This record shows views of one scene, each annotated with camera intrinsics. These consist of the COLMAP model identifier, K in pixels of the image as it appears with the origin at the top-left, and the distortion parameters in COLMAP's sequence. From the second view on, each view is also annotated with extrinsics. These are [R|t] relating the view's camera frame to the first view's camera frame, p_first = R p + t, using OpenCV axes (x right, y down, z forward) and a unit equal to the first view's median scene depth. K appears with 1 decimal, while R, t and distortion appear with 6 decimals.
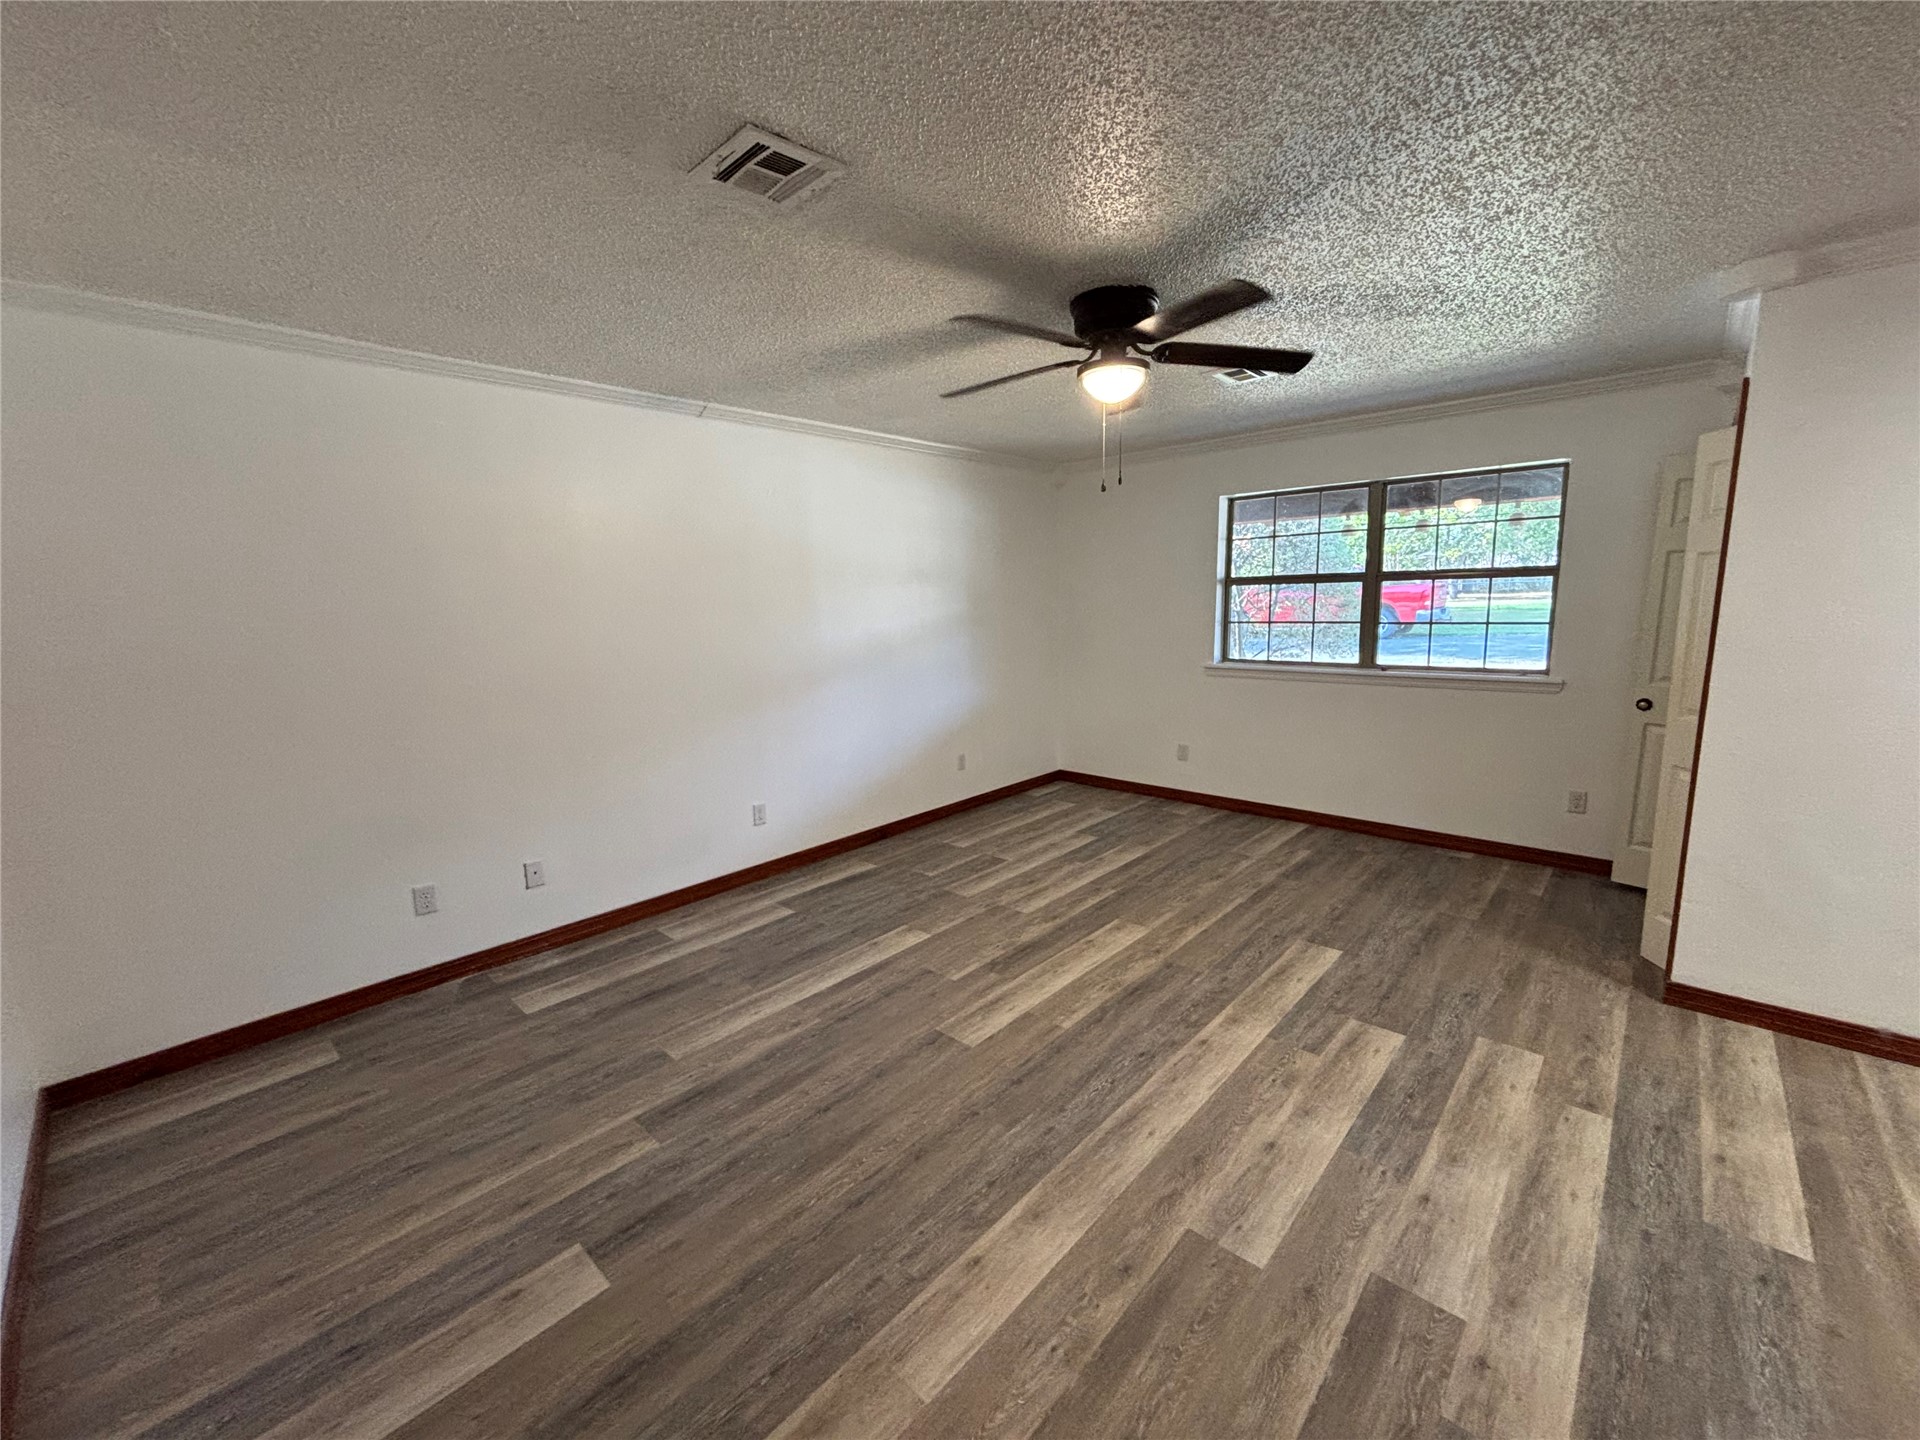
lens RADIAL K [[776.0, 0, 956.5], [0, 776.0, 720.3], [0, 0, 1]] dist [-0.003660, 0.003525]
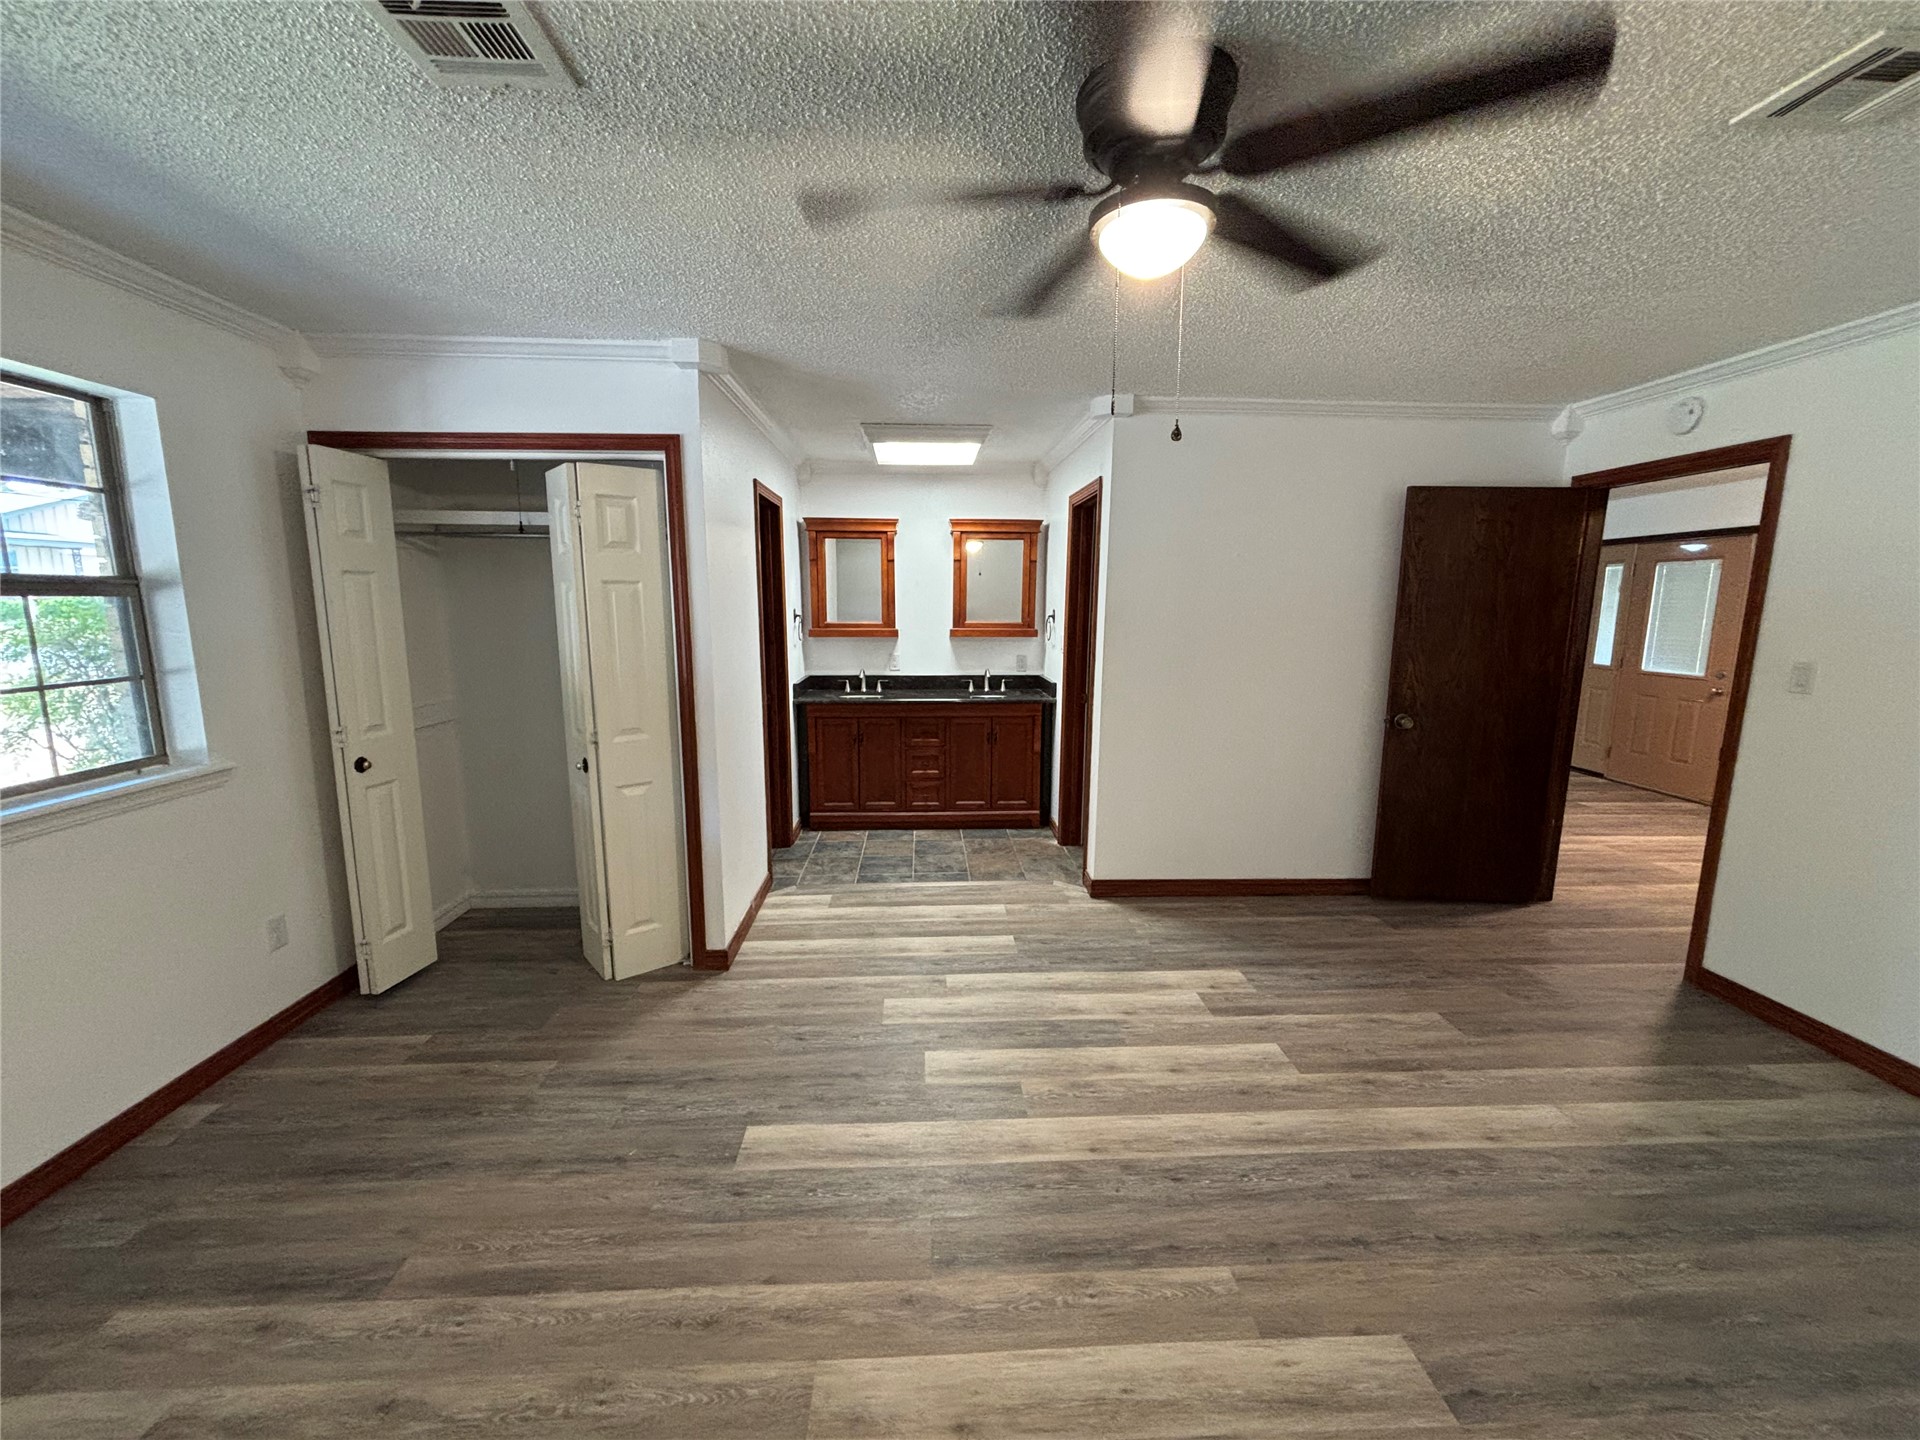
lens RADIAL K [[776.0, 0, 956.5], [0, 776.0, 720.3], [0, 0, 1]] dist [-0.003660, 0.003525]
pose [[-0.714862, -0.084939, 0.694088, -0.124194], [0.125678, 0.960826, 0.247020, -0.273168], [-0.687879, 0.263817, -0.676182, 1.661515]]
